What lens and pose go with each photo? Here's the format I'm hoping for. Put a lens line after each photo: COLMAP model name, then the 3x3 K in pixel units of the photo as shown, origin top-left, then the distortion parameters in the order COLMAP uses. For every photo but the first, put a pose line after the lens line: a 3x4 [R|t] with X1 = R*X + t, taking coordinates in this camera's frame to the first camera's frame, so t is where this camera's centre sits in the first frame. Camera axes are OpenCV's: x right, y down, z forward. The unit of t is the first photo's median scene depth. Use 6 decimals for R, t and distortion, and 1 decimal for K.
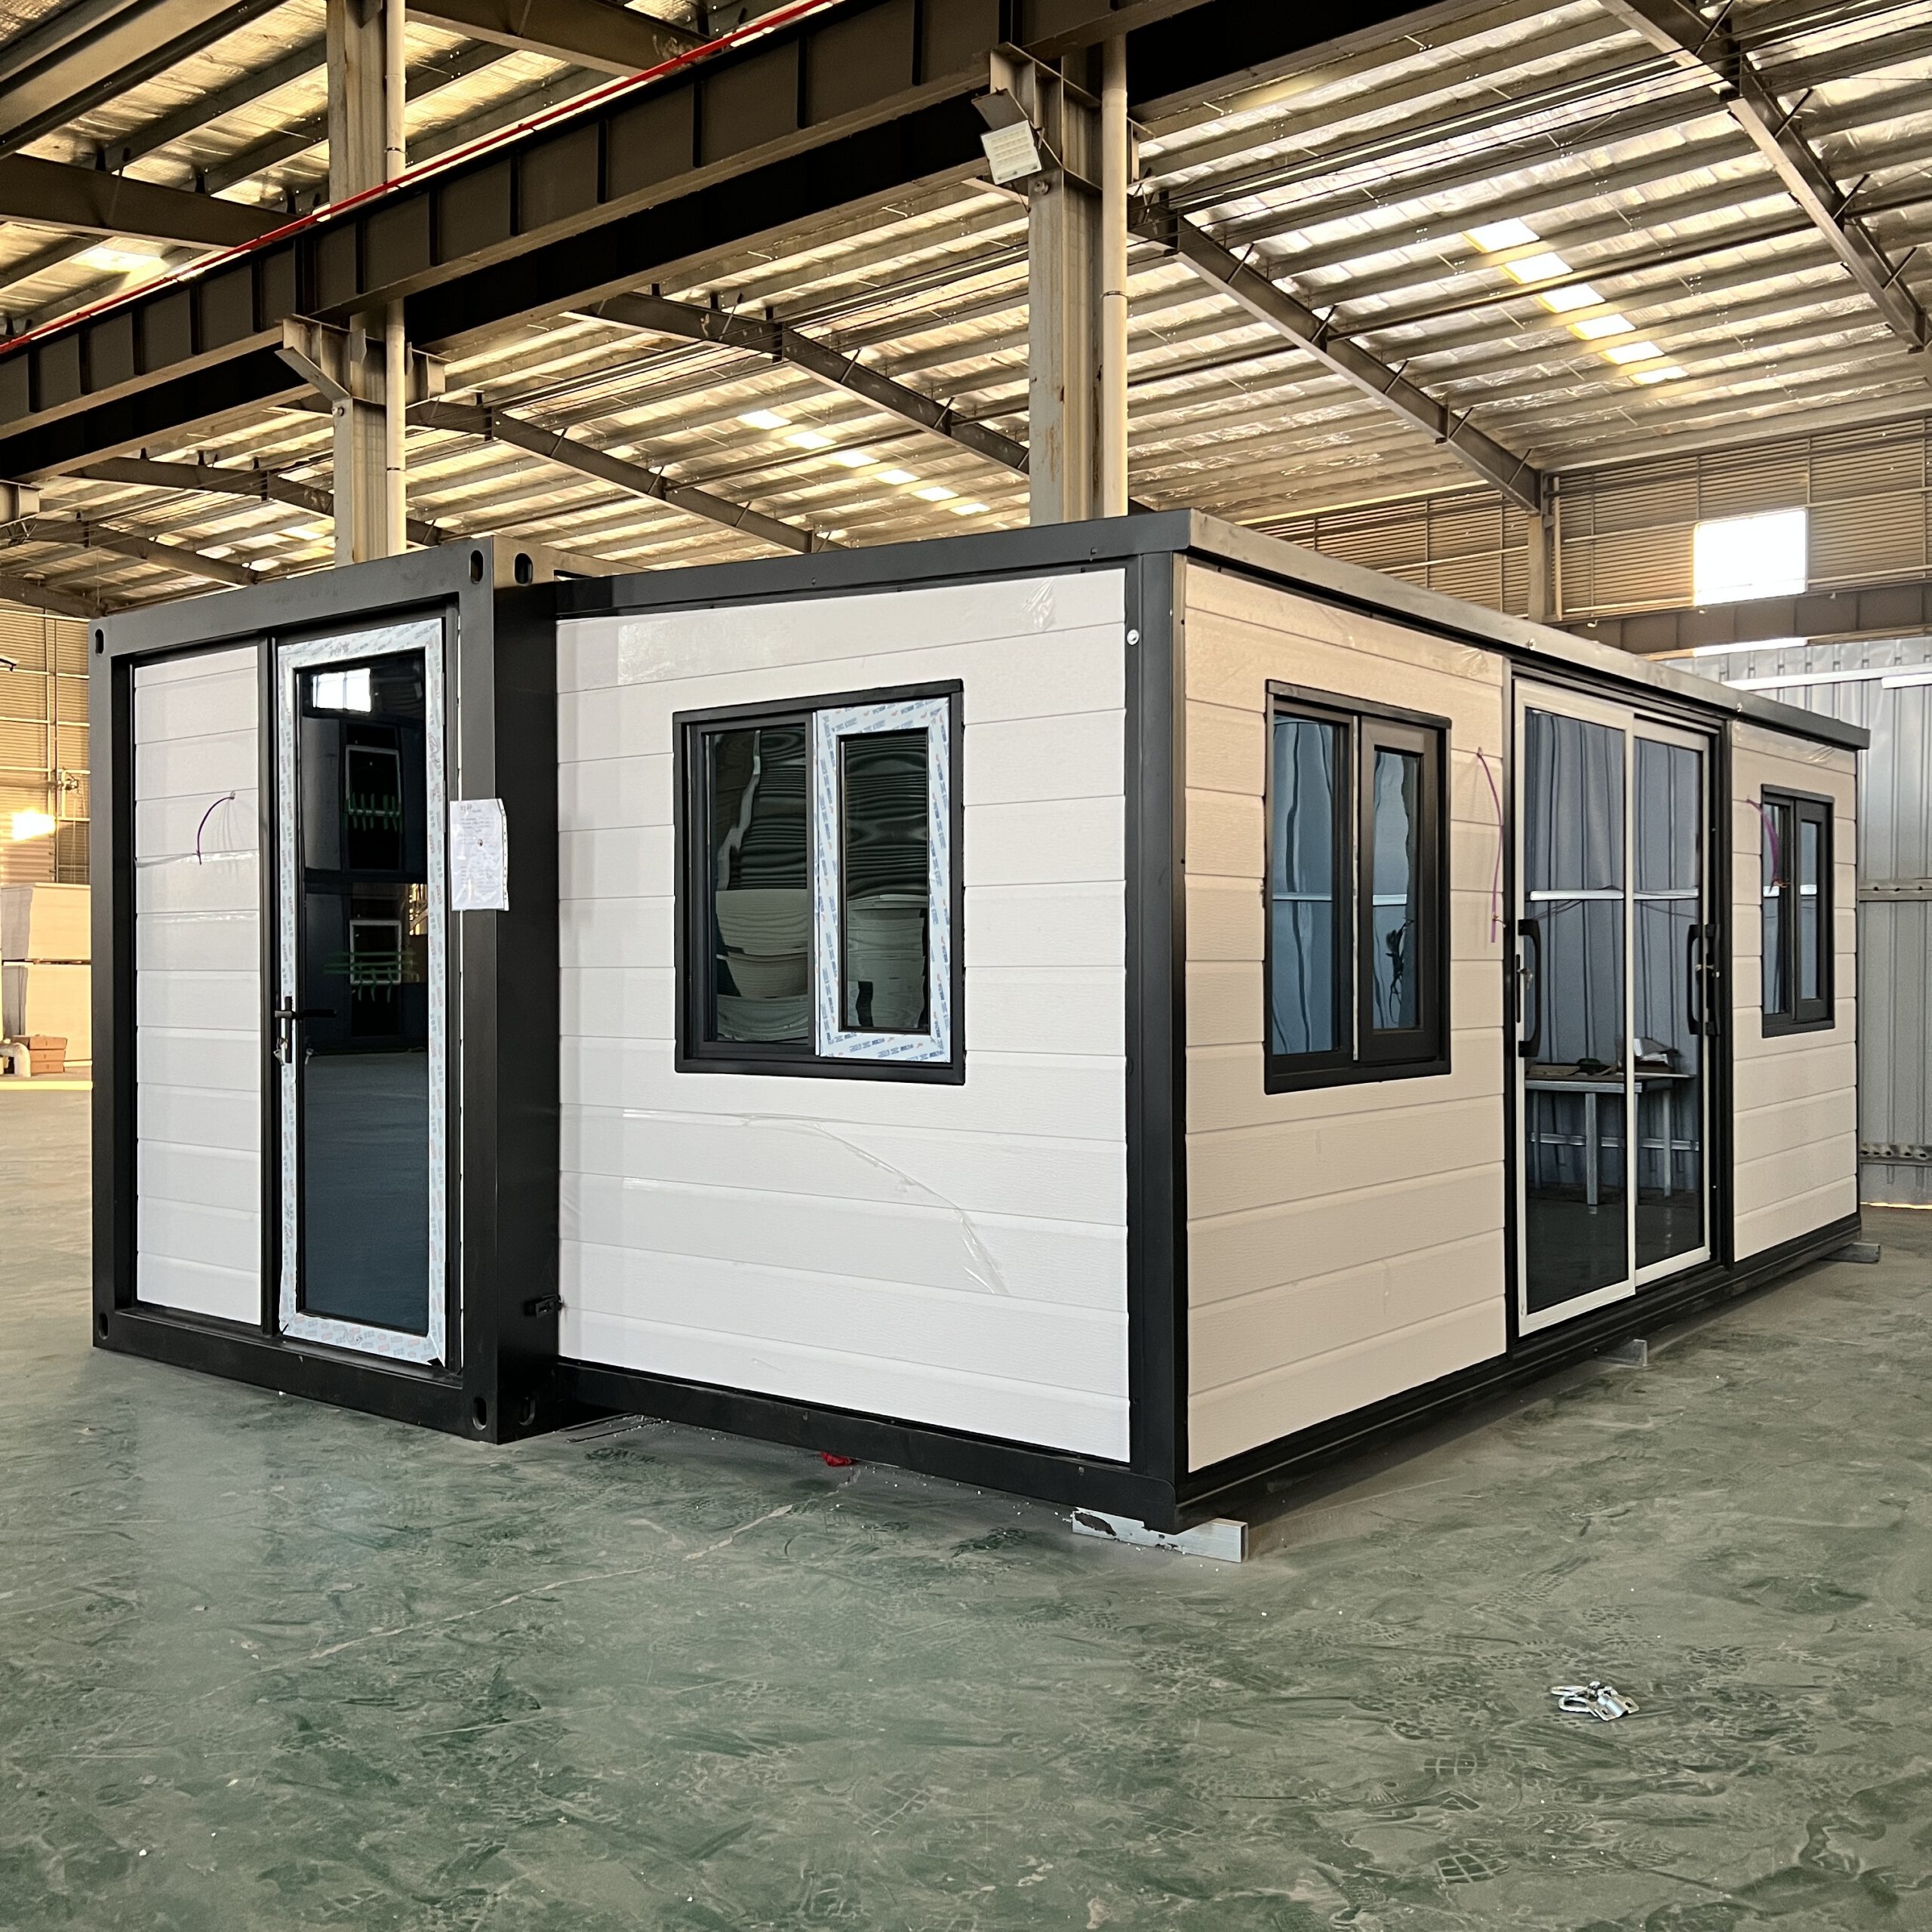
lens RADIAL K [[1961.8, 0, 968.2], [0, 1961.8, 974.5], [0, 0, 1]] dist [-0.003159, 0.000000]
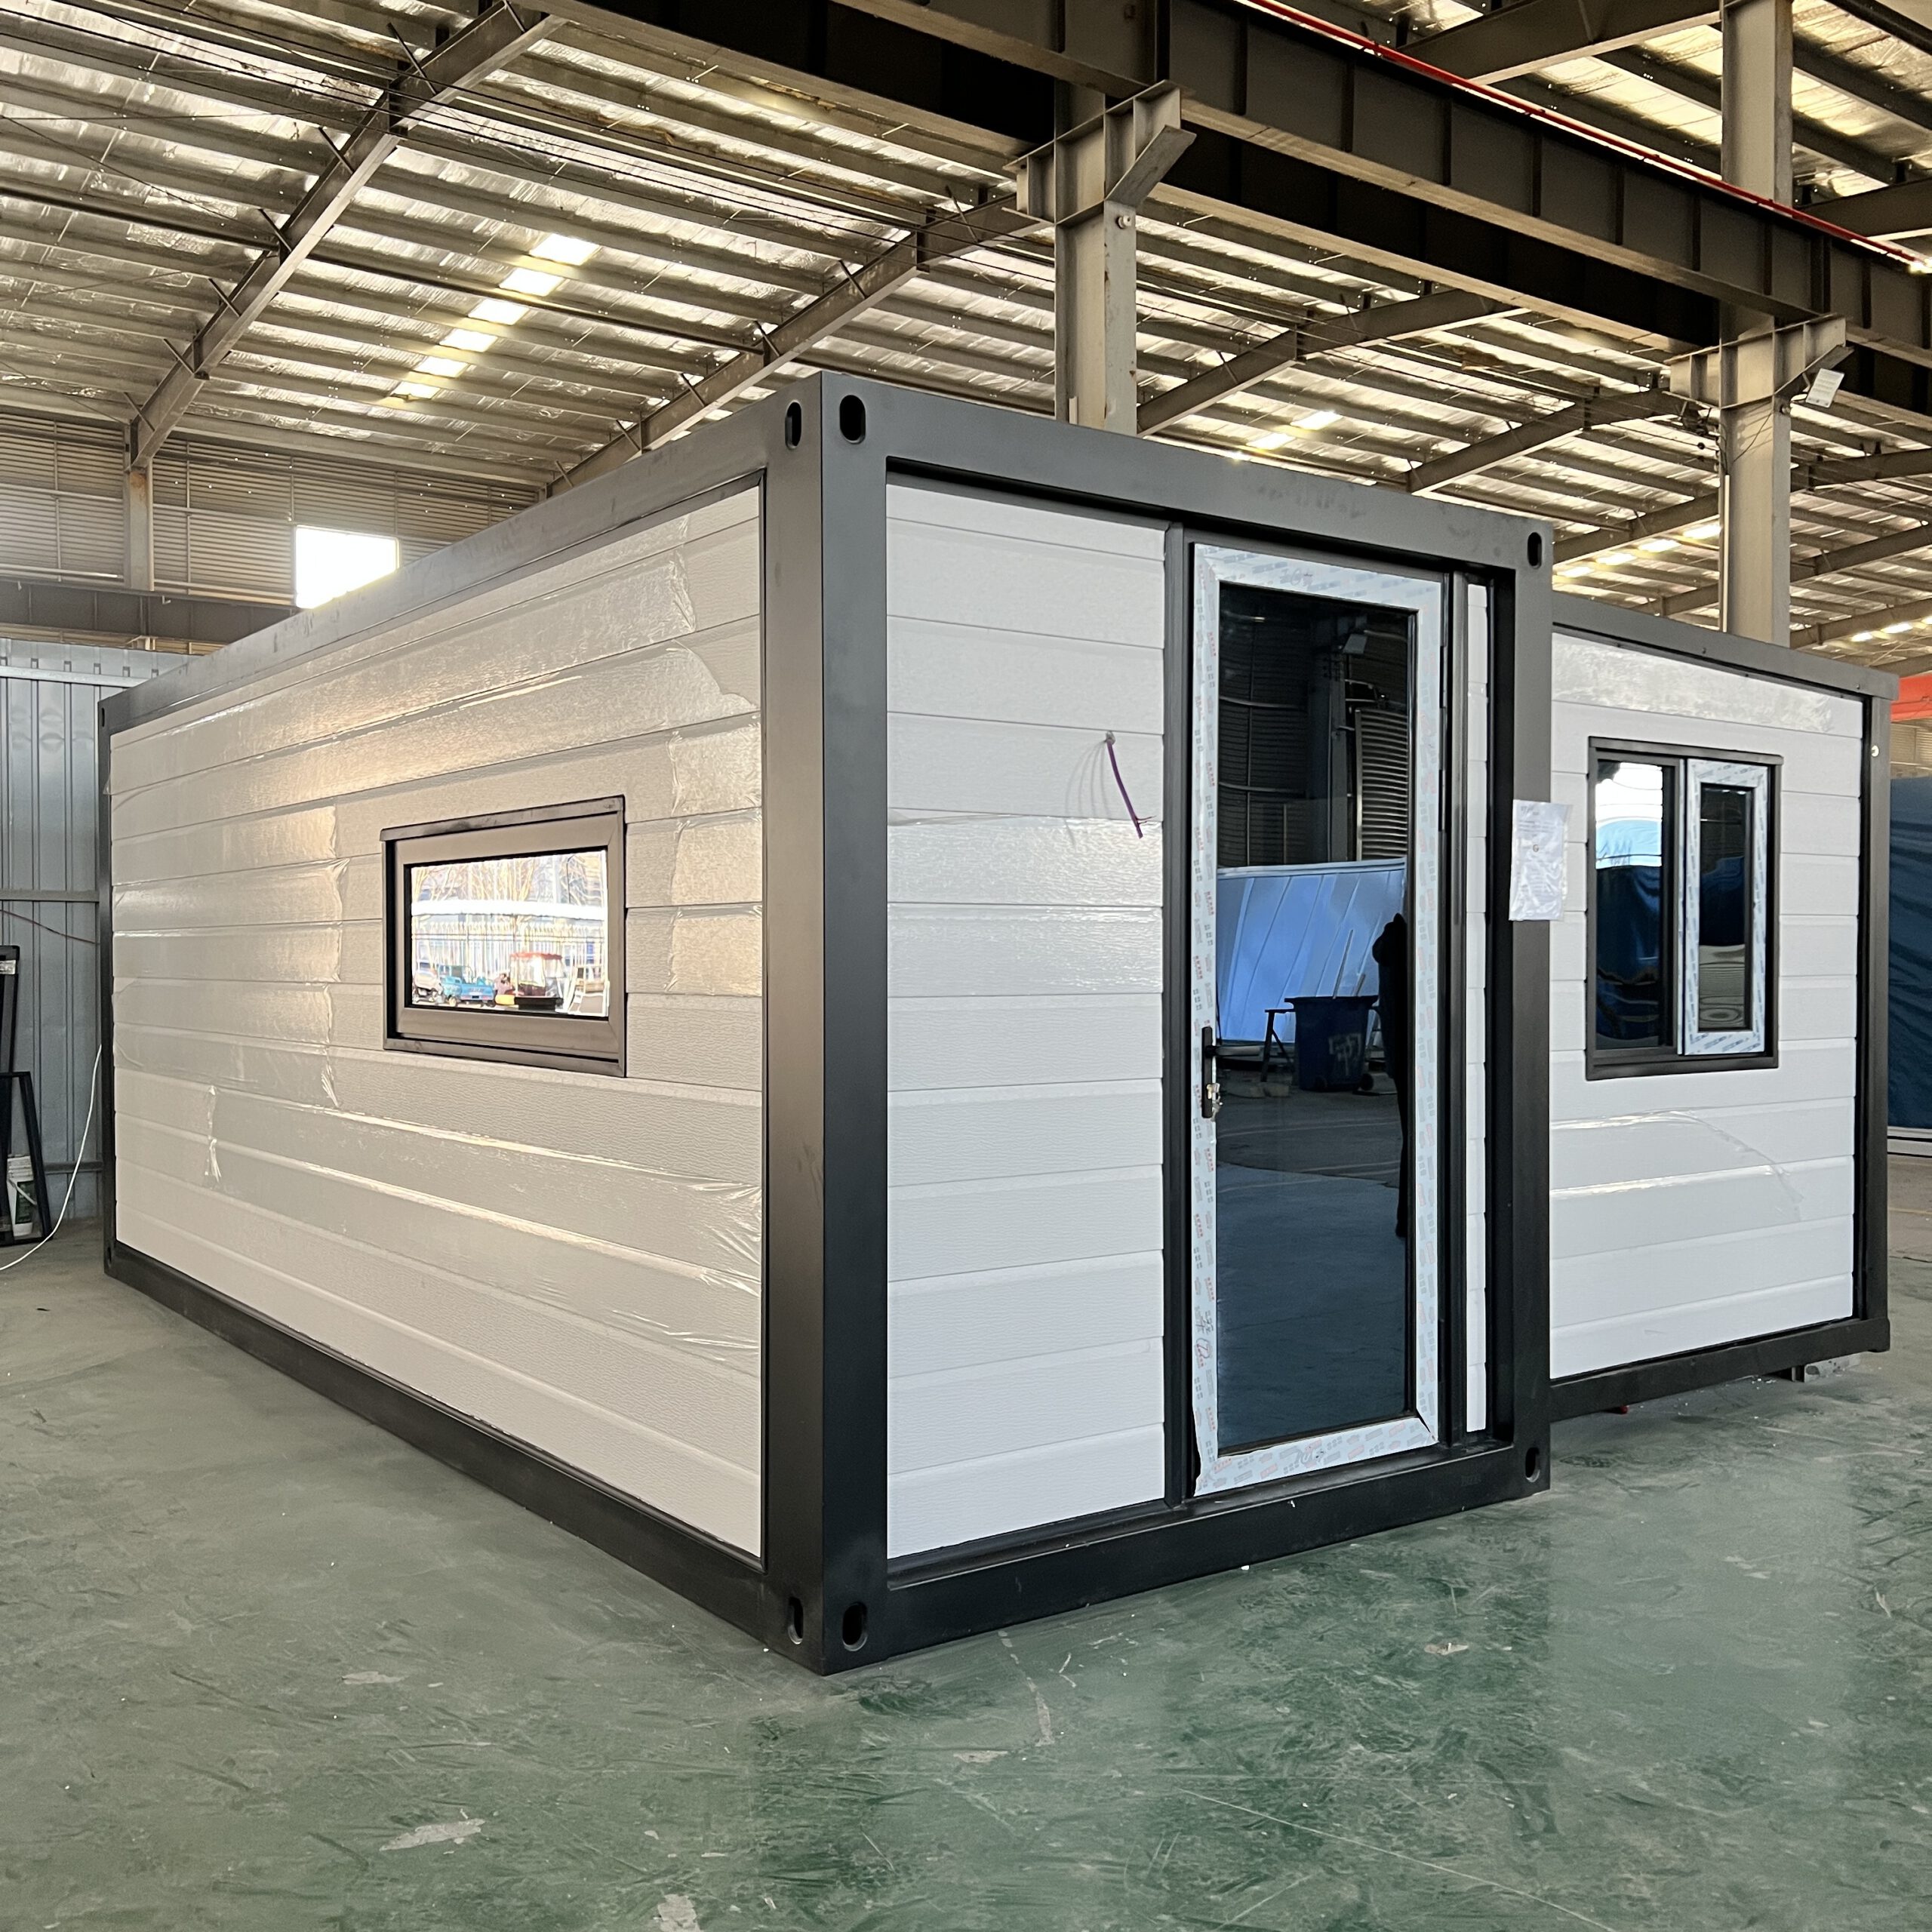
lens RADIAL K [[1961.8, 0, 967.9], [0, 1961.8, 956.1], [0, 0, 1]] dist [-0.003159, 0.000000]
pose [[0.265752, 0.001301, 0.964041, -1.289772], [0.007970, 0.999962, -0.003546, -0.016331], [-0.964008, 0.008626, 0.265732, 1.071701]]
